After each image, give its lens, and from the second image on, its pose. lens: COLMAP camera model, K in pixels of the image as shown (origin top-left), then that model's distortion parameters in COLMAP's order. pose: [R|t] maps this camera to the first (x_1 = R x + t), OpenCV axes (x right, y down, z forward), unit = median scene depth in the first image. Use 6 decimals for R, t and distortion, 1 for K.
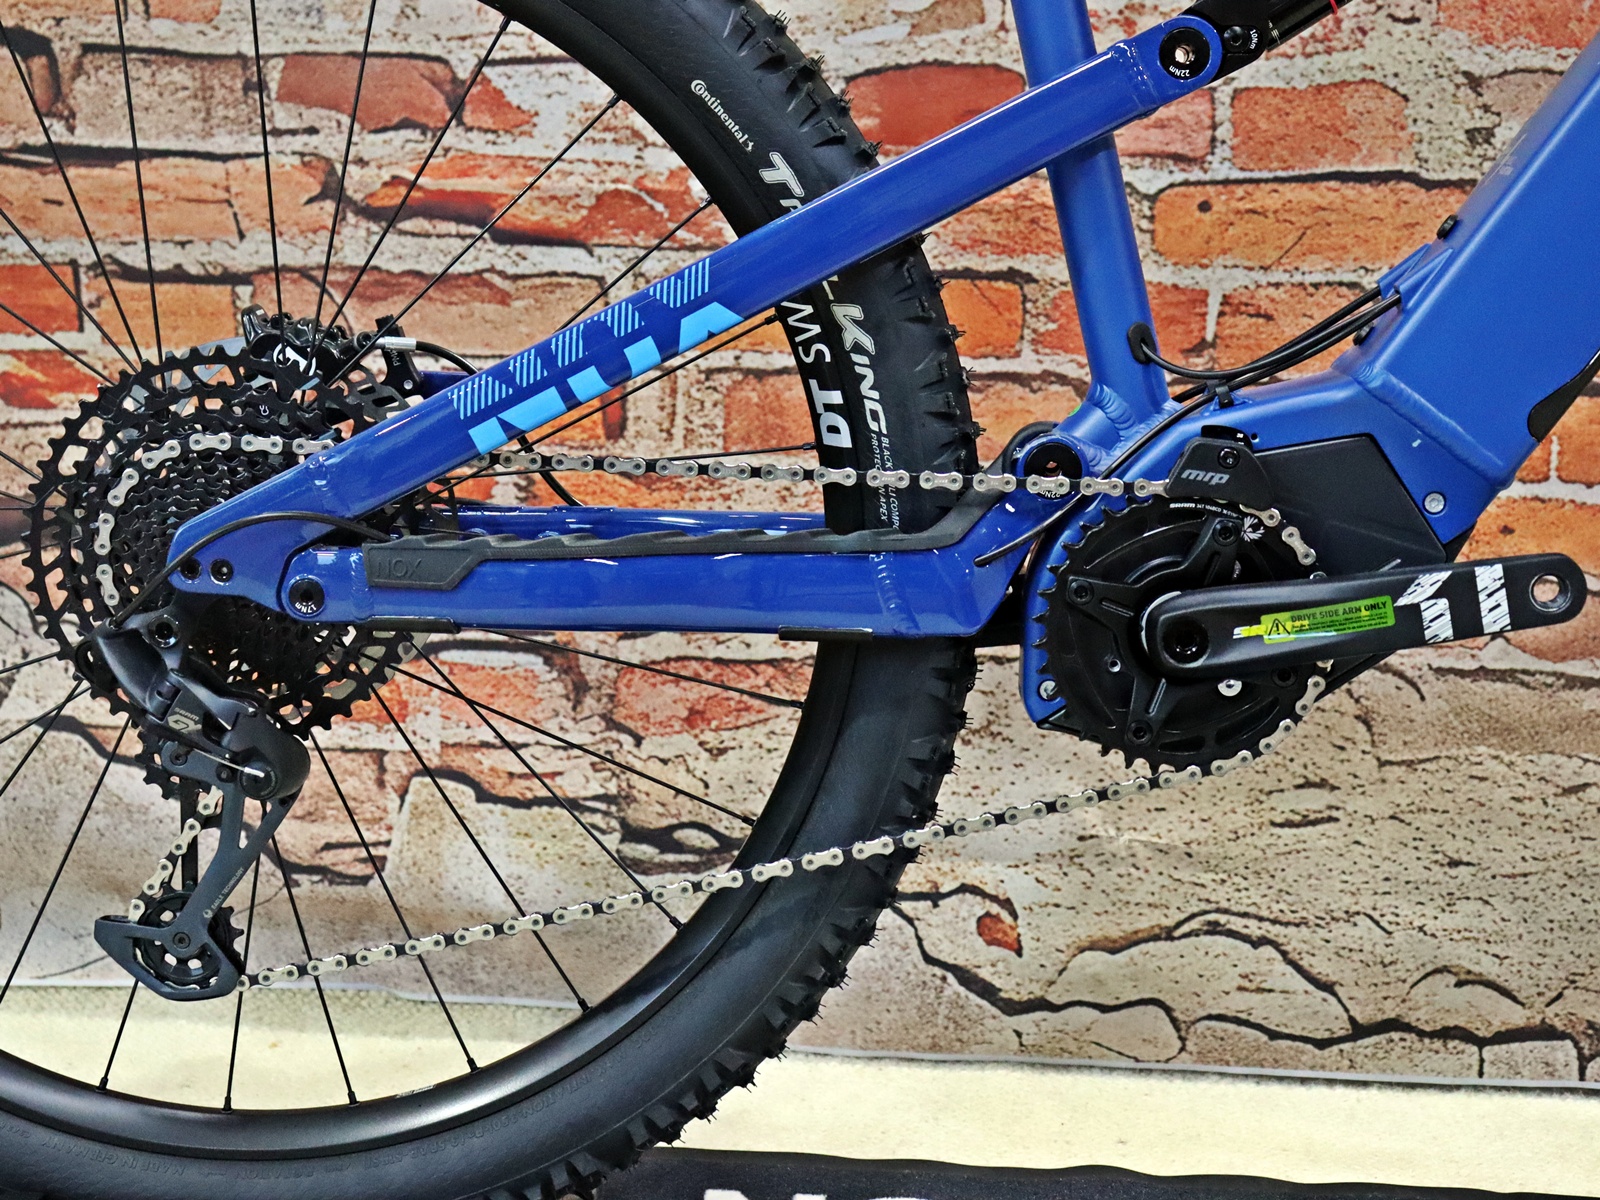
lens RADIAL K [[3064.3, 0, 777.7], [0, 3064.3, 593.3], [0, 0, 1]] dist [0.046393, 0.846599]
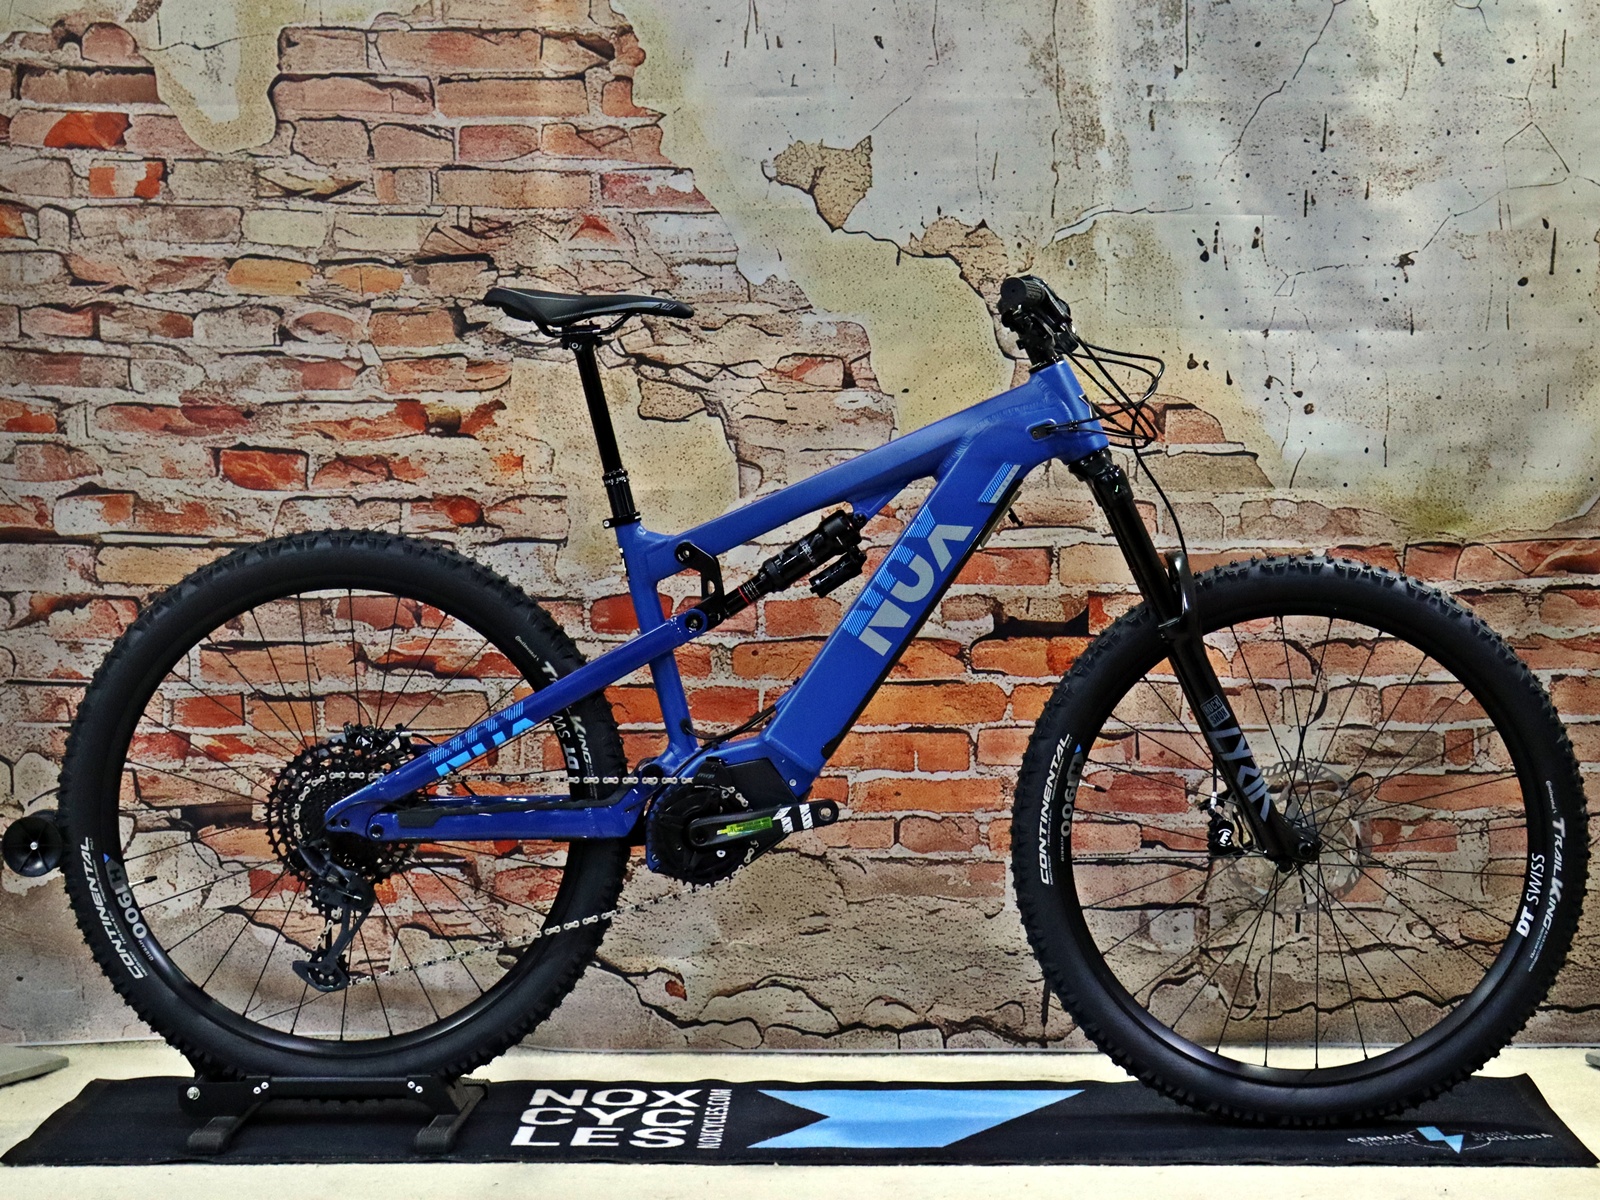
lens RADIAL K [[3642.7, 0, 862.6], [0, 3642.7, 481.9], [0, 0, 1]] dist [0.182358, -0.012770]
pose [[0.998638, -0.029234, 0.043205, 0.137555], [0.034112, 0.992563, -0.116858, 0.082494], [-0.039467, 0.118173, 0.992208, -2.147226]]
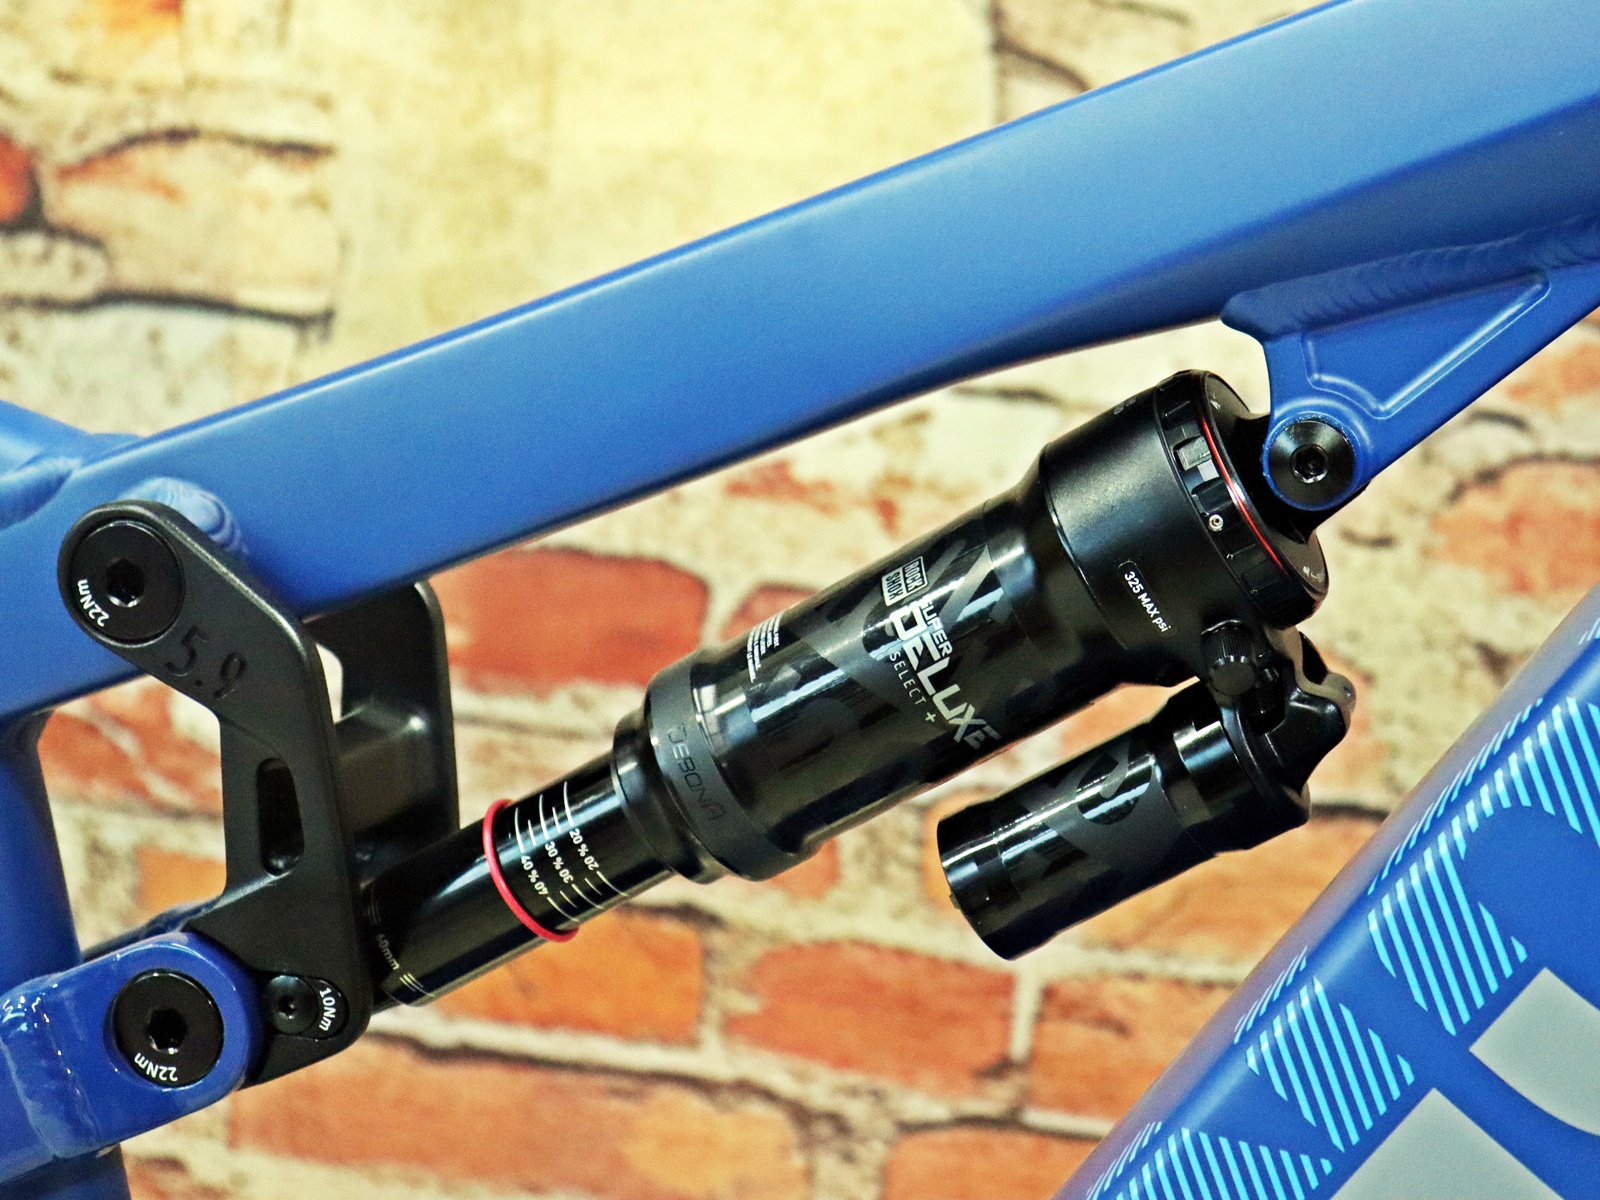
lens RADIAL K [[3136.0, 0, 871.1], [0, 3136.0, 575.8], [0, 0, 1]] dist [0.177937, 0.104562]
pose [[0.977311, 0.067156, -0.200882, 0.293420], [-0.062662, 0.997623, 0.028655, -0.242697], [0.202329, -0.015417, 0.979196, 0.560929]]
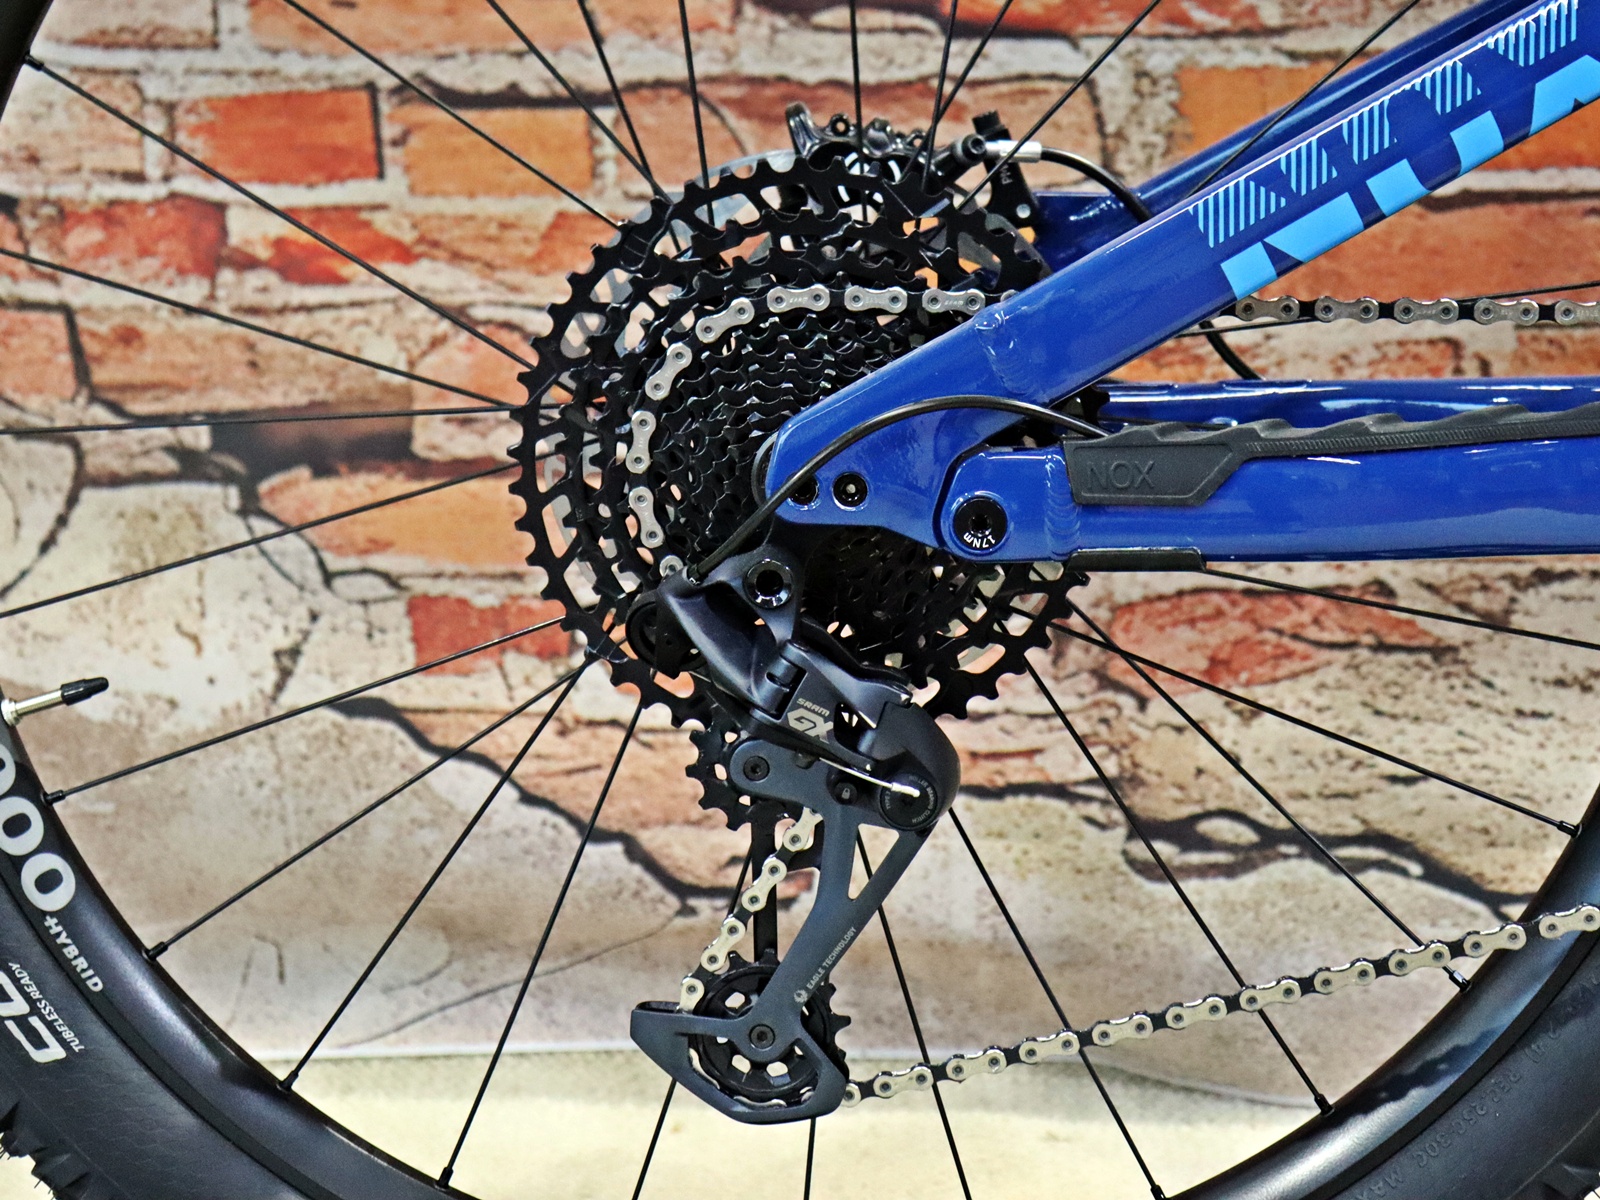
lens RADIAL K [[3284.0, 0, 833.2], [0, 3284.0, 545.6], [0, 0, 1]] dist [0.070111, 0.274681]
pose [[0.998810, -0.036245, 0.032631, -0.197218], [0.035854, 0.999279, 0.012481, -0.003957], [-0.033060, -0.011296, 0.999390, 0.274420]]
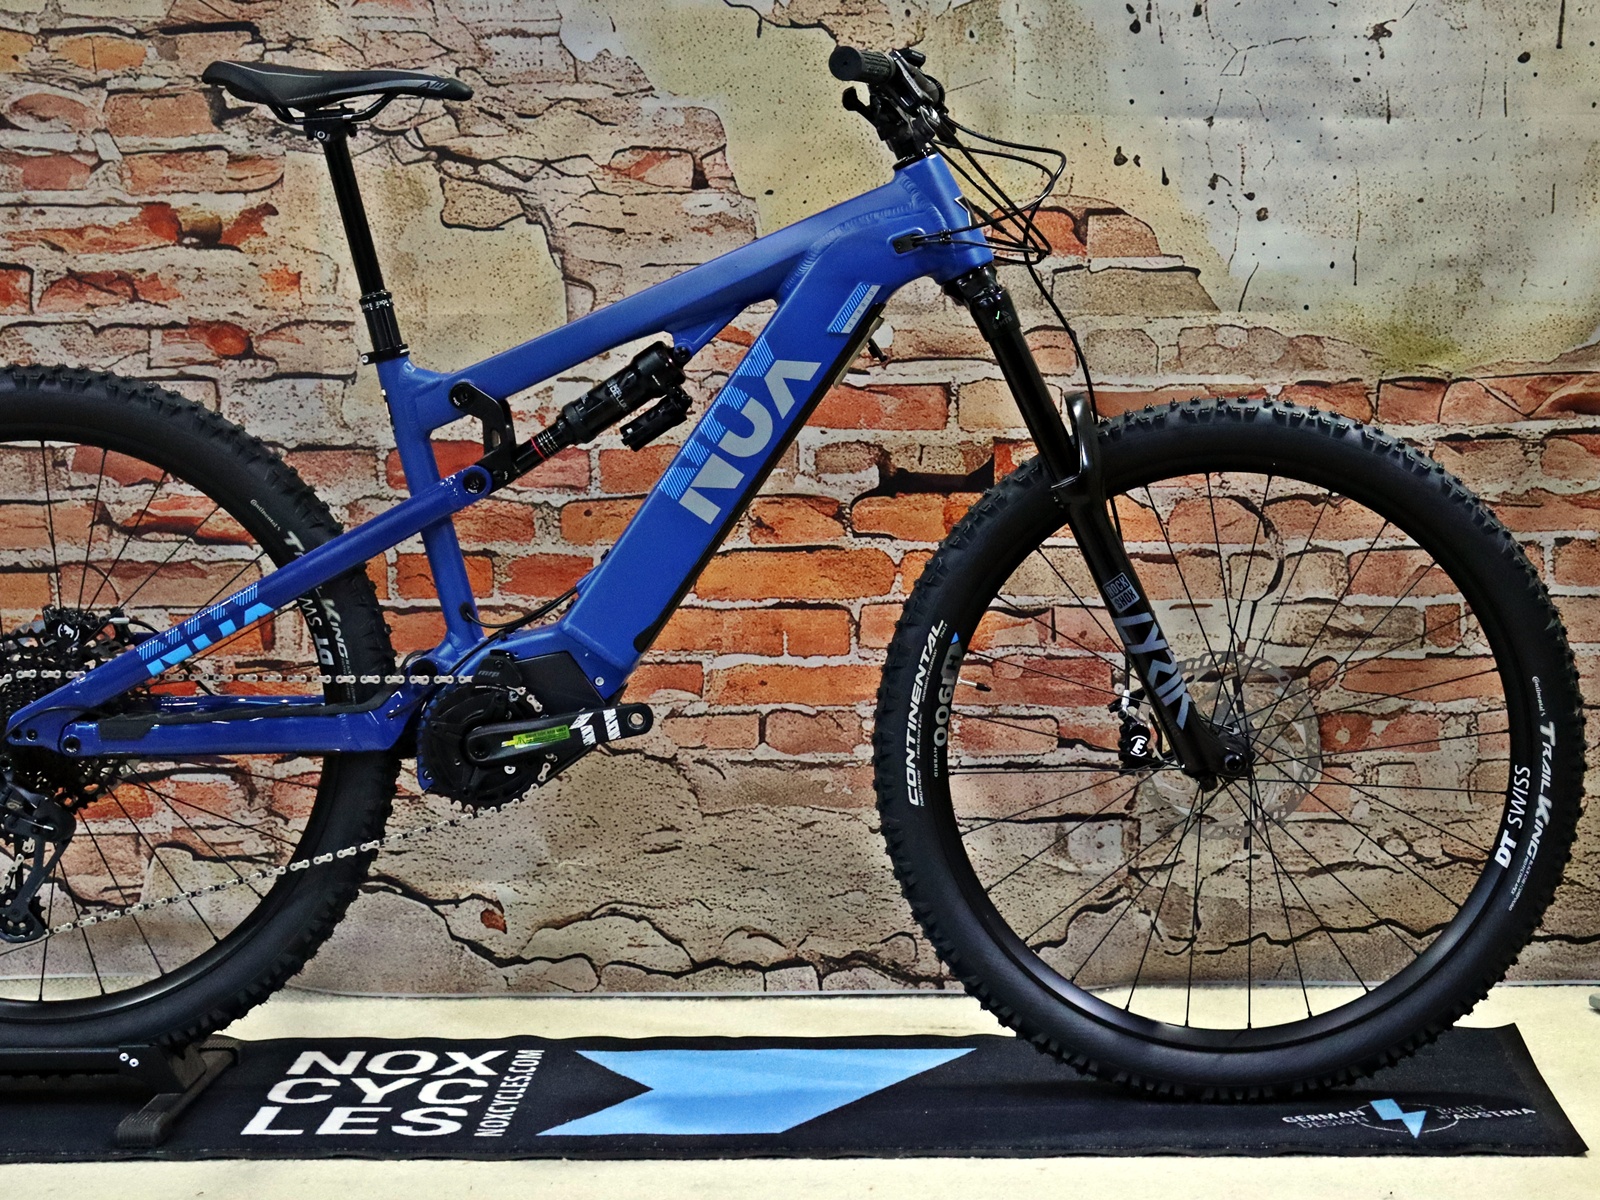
lens RADIAL K [[3713.6, 0, 949.1], [0, 3713.6, 468.3], [0, 0, 1]] dist [0.235669, -0.311663]
pose [[0.998715, -0.033123, 0.038363, 0.350330], [0.035679, 0.997047, -0.067997, 0.008354], [-0.035998, 0.069278, 0.996948, -1.595122]]
